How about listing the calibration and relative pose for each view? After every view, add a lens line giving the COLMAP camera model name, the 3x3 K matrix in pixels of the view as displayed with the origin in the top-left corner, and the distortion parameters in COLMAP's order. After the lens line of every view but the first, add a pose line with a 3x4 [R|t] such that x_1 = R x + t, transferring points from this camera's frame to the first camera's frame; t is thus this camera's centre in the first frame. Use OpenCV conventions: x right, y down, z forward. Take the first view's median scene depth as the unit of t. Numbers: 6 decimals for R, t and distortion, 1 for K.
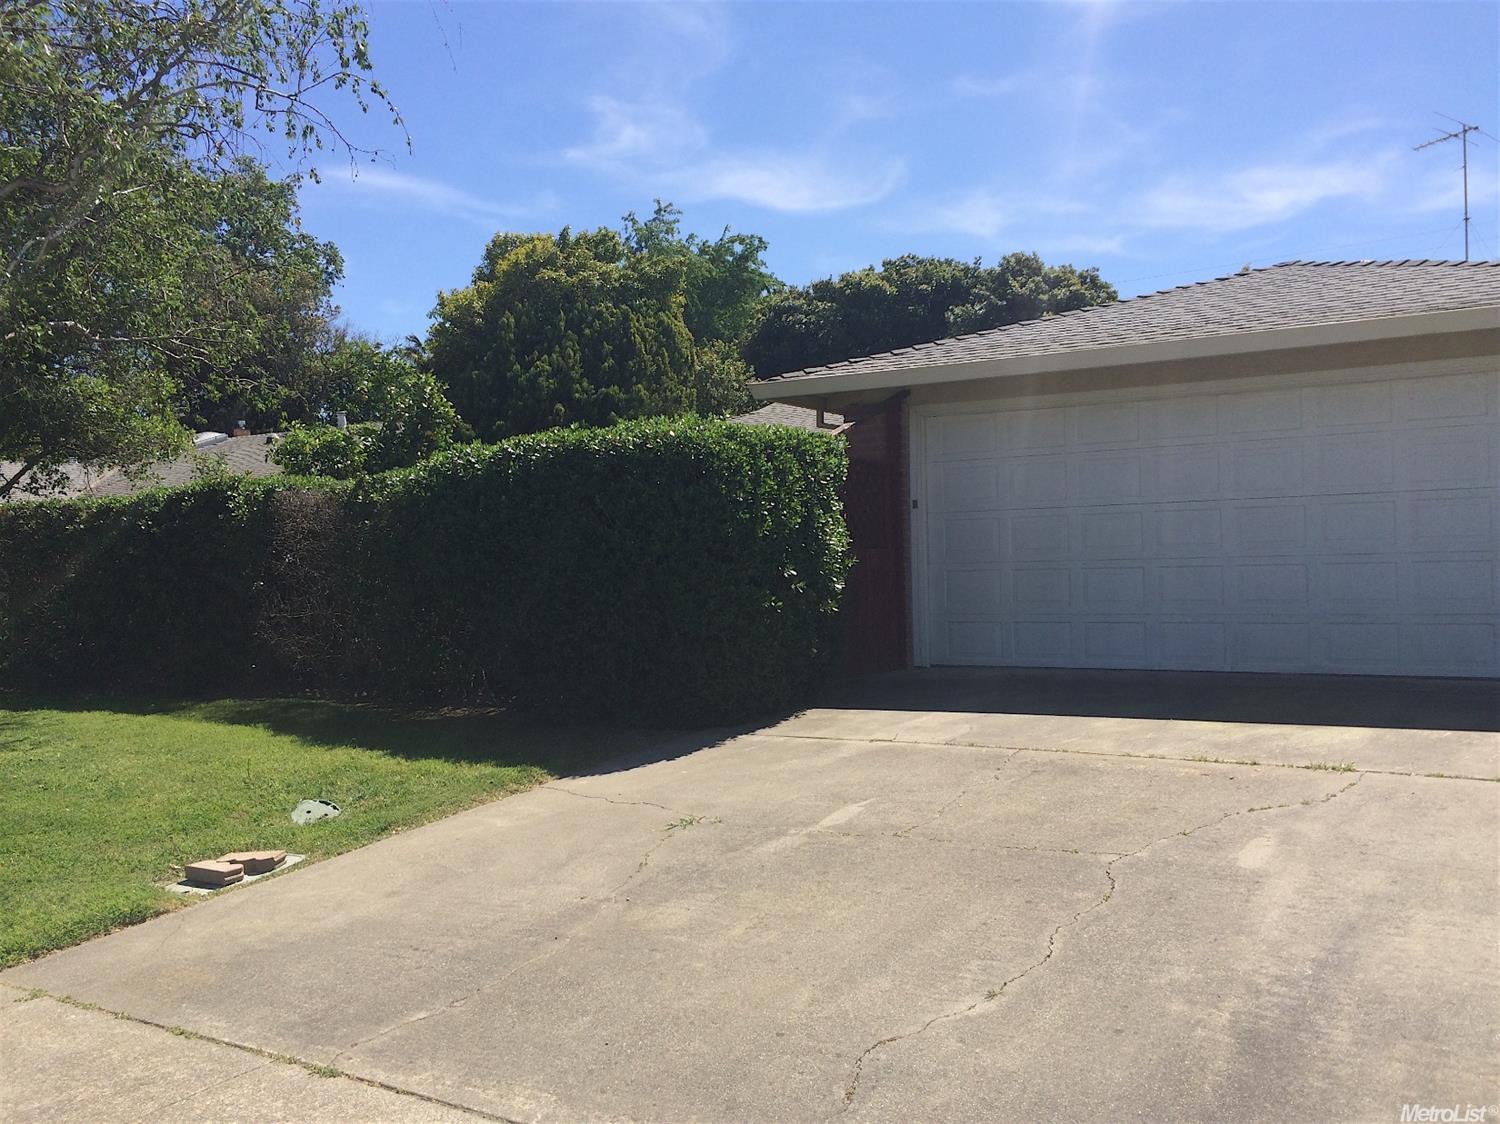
lens RADIAL K [[1273.2, 0, 750.5], [0, 1273.2, 559.5], [0, 0, 1]] dist [0.068476, 0.002290]
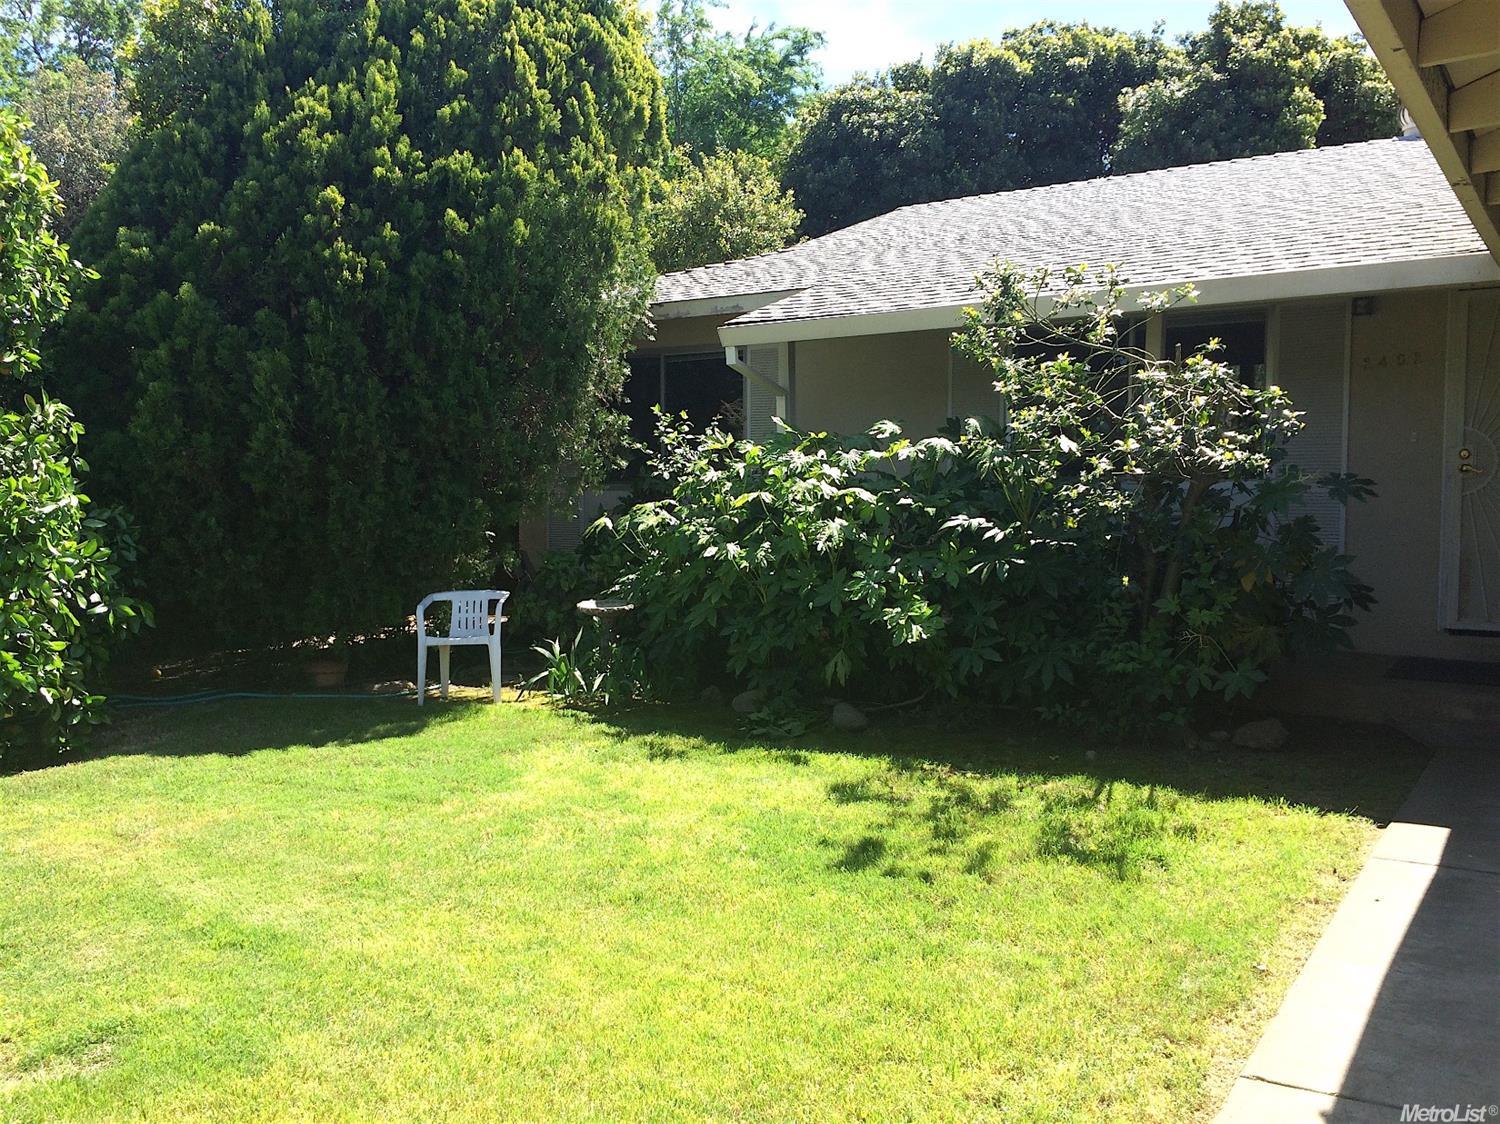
lens RADIAL K [[1273.2, 0, 748.8], [0, 1273.2, 567.1], [0, 0, 1]] dist [0.068476, 0.002290]
pose [[0.998761, 0.024496, -0.043312, 0.012380], [-0.020909, 0.996461, 0.081414, -0.019774], [0.045153, -0.080407, 0.995739, 0.369059]]
